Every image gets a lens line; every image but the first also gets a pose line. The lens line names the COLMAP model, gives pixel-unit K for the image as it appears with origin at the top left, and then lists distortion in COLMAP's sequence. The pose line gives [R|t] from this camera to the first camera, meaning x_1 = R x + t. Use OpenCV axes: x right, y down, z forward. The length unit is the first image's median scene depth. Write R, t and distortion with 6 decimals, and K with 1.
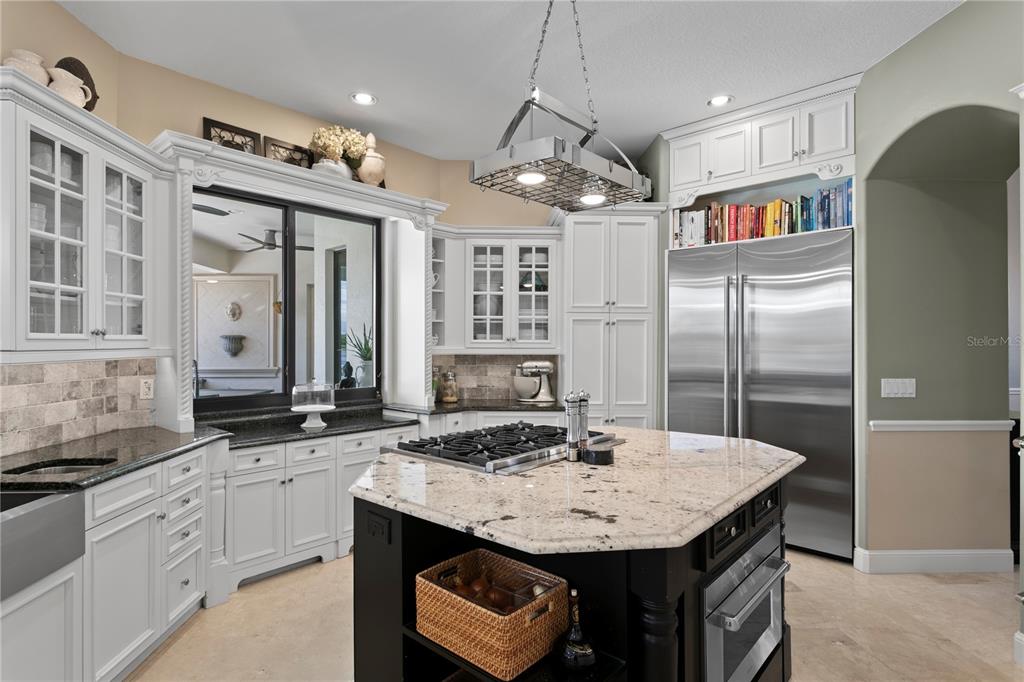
lens RADIAL K [[540.9, 0, 498.3], [0, 540.9, 342.5], [0, 0, 1]] dist [-0.000727, 0.001815]
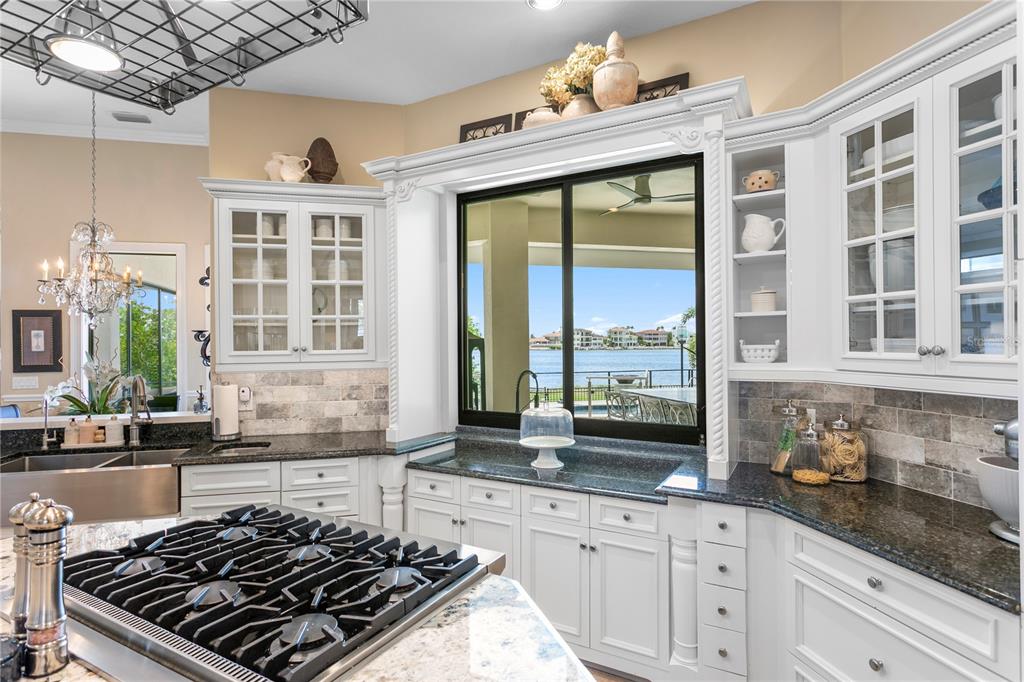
lens RADIAL K [[540.9, 0, 498.3], [0, 540.9, 342.5], [0, 0, 1]] dist [-0.000727, 0.001815]
pose [[0.209299, -0.004600, -0.977841, 0.342406], [0.008933, 0.999956, -0.002792, -0.014724], [0.977811, -0.008151, 0.209331, 0.682249]]
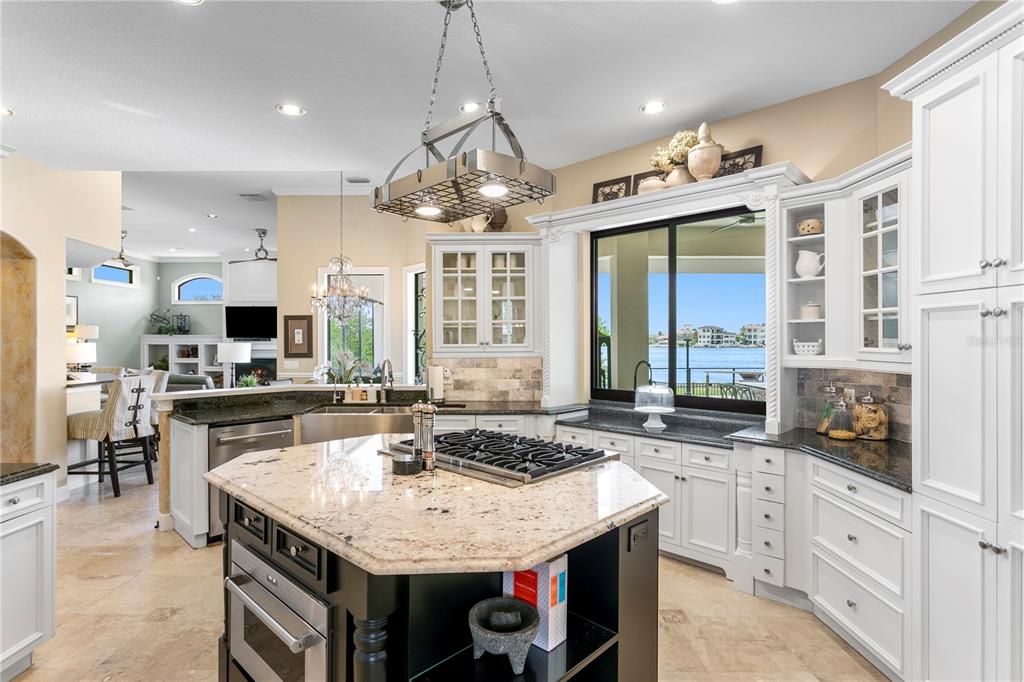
lens RADIAL K [[514.8, 0, 500.9], [0, 514.8, 338.9], [0, 0, 1]] dist [-0.000700, 0.000372]
pose [[-0.027624, -0.004027, -0.999610, 0.611680], [0.002070, 0.999990, -0.004086, -0.014409], [0.999616, -0.002182, -0.027615, 0.635683]]
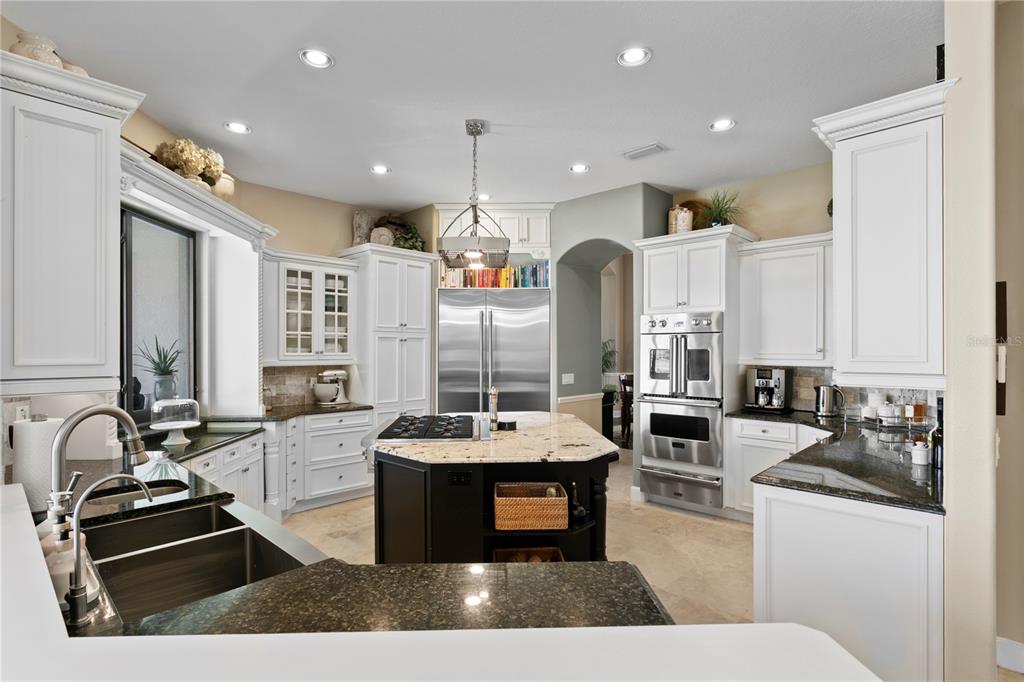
lens RADIAL K [[511.3, 0, 498.0], [0, 511.3, 346.9], [0, 0, 1]] dist [-0.001511, 0.000215]
pose [[0.720272, 0.000973, 0.693691, -0.495989], [-0.000012, 0.999999, -0.001390, -0.017166], [-0.693692, 0.000993, 0.720271, -0.064707]]
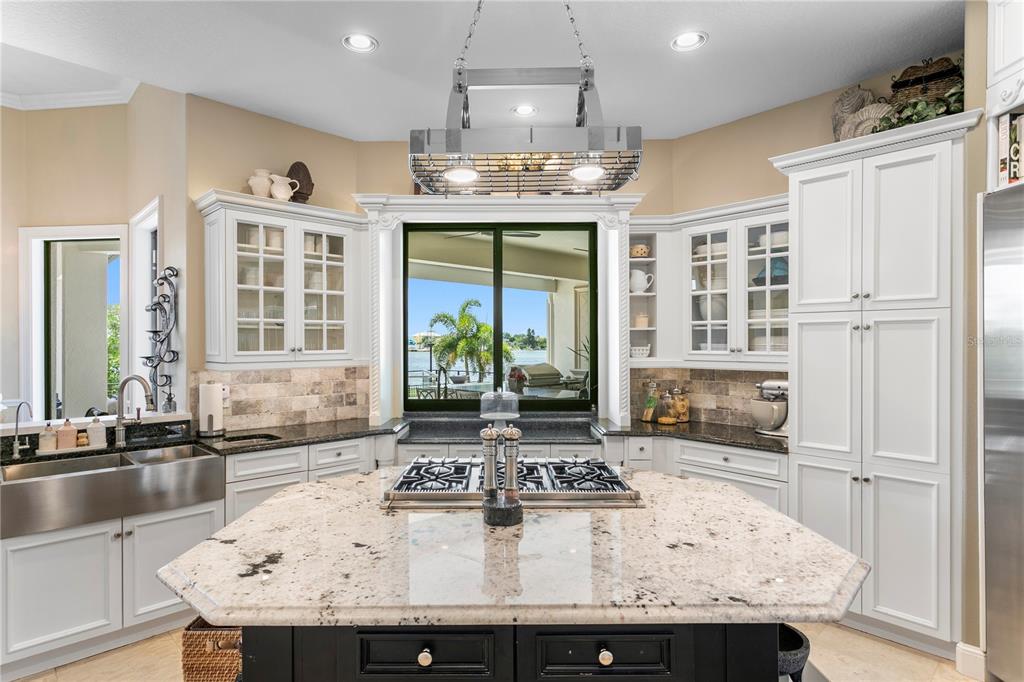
lens RADIAL K [[547.4, 0, 499.3], [0, 547.4, 345.8], [0, 0, 1]] dist [0.000457, 0.002246]
pose [[0.666249, -0.001202, -0.745728, 0.405396], [0.004058, 0.999990, 0.002013, -0.016420], [0.745718, -0.004367, 0.666247, 0.249237]]
